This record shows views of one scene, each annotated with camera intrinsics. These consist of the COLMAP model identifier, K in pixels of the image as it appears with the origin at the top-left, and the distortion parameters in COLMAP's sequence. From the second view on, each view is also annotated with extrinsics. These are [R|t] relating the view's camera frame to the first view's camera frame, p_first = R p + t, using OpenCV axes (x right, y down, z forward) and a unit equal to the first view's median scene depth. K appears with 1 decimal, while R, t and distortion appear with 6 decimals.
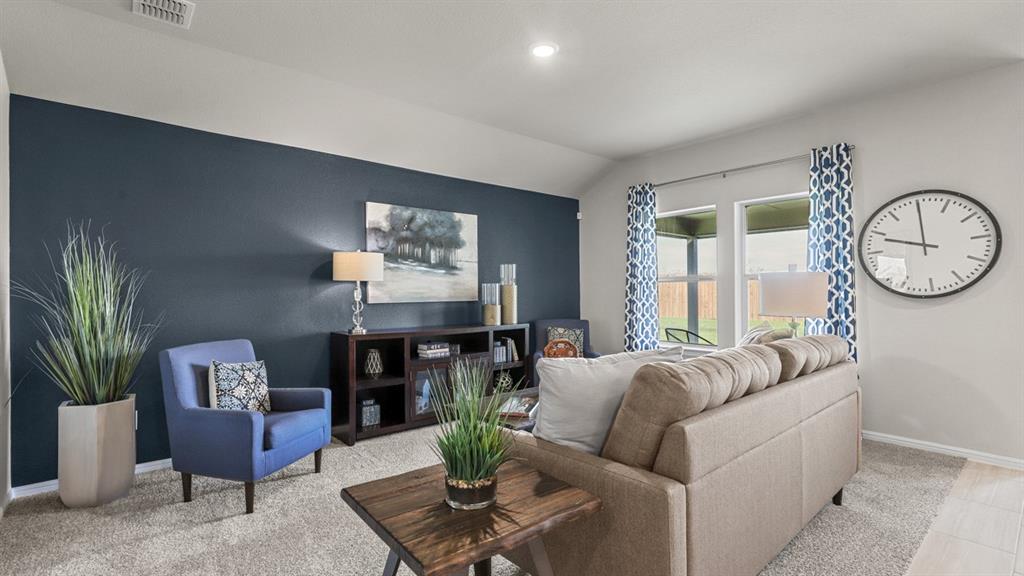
lens RADIAL K [[465.1, 0, 515.6], [0, 465.1, 289.4], [0, 0, 1]] dist [0.000542, -0.000646]
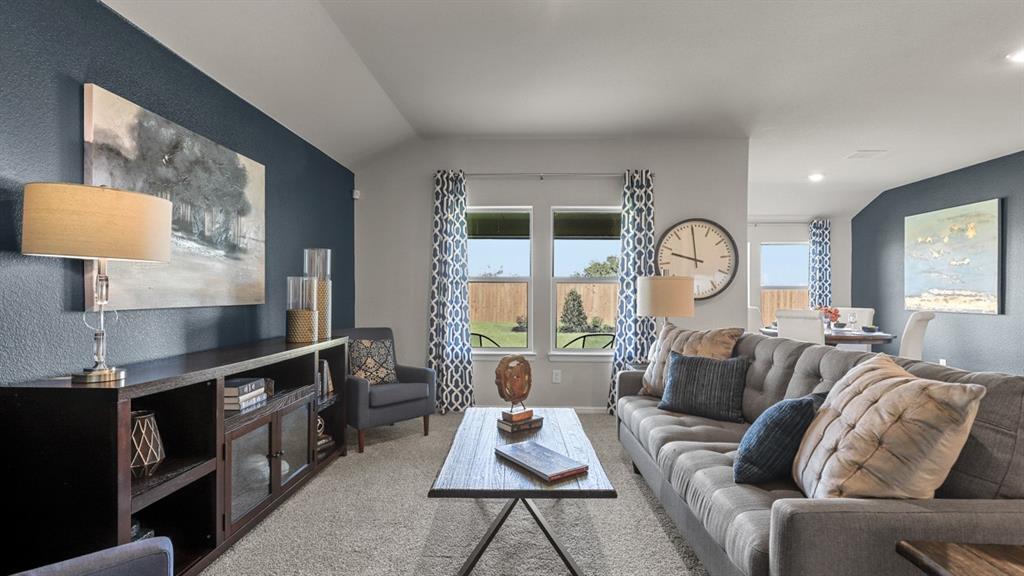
lens RADIAL K [[465.1, 0, 507.1], [0, 465.1, 293.8], [0, 0, 1]] dist [0.000542, -0.000646]
pose [[0.683150, 0.010540, 0.730202, -0.345783], [-0.014781, 0.999891, -0.000605, 0.007257], [-0.730129, -0.010380, 0.683231, 0.376715]]
